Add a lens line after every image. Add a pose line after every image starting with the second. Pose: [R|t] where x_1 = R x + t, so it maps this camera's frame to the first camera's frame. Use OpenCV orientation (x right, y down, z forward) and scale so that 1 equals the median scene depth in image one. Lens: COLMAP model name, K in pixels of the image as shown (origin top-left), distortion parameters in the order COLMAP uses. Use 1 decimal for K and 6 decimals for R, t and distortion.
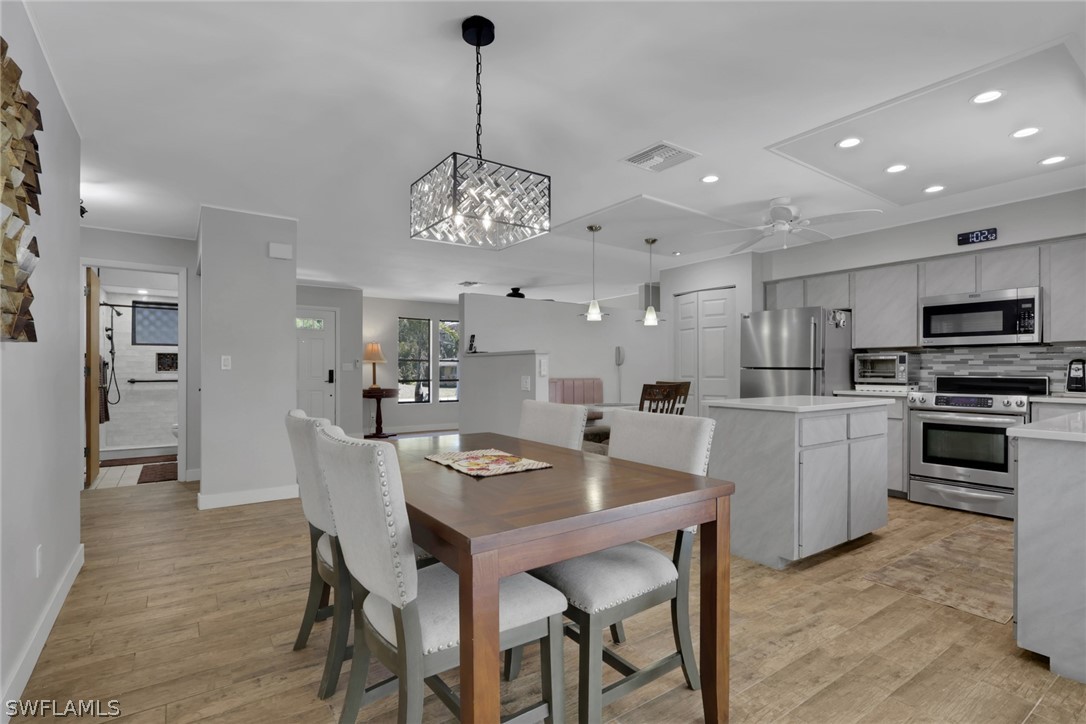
lens RADIAL K [[526.3, 0, 539.0], [0, 526.3, 364.5], [0, 0, 1]] dist [0.000569, -0.000005]
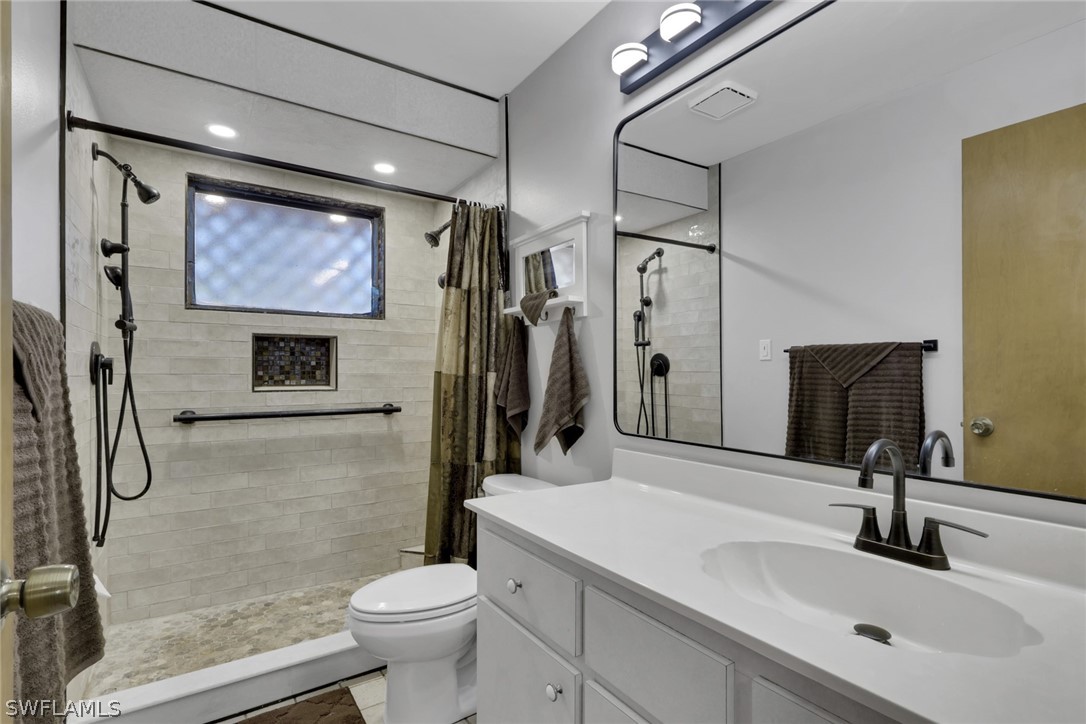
lens RADIAL K [[526.3, 0, 547.4], [0, 526.3, 366.8], [0, 0, 1]] dist [0.000569, -0.000005]
pose [[0.999924, -0.002901, -0.011965, -0.543767], [0.002903, 0.999996, 0.000095, 0.000061], [0.011965, -0.000130, 0.999928, 0.674400]]
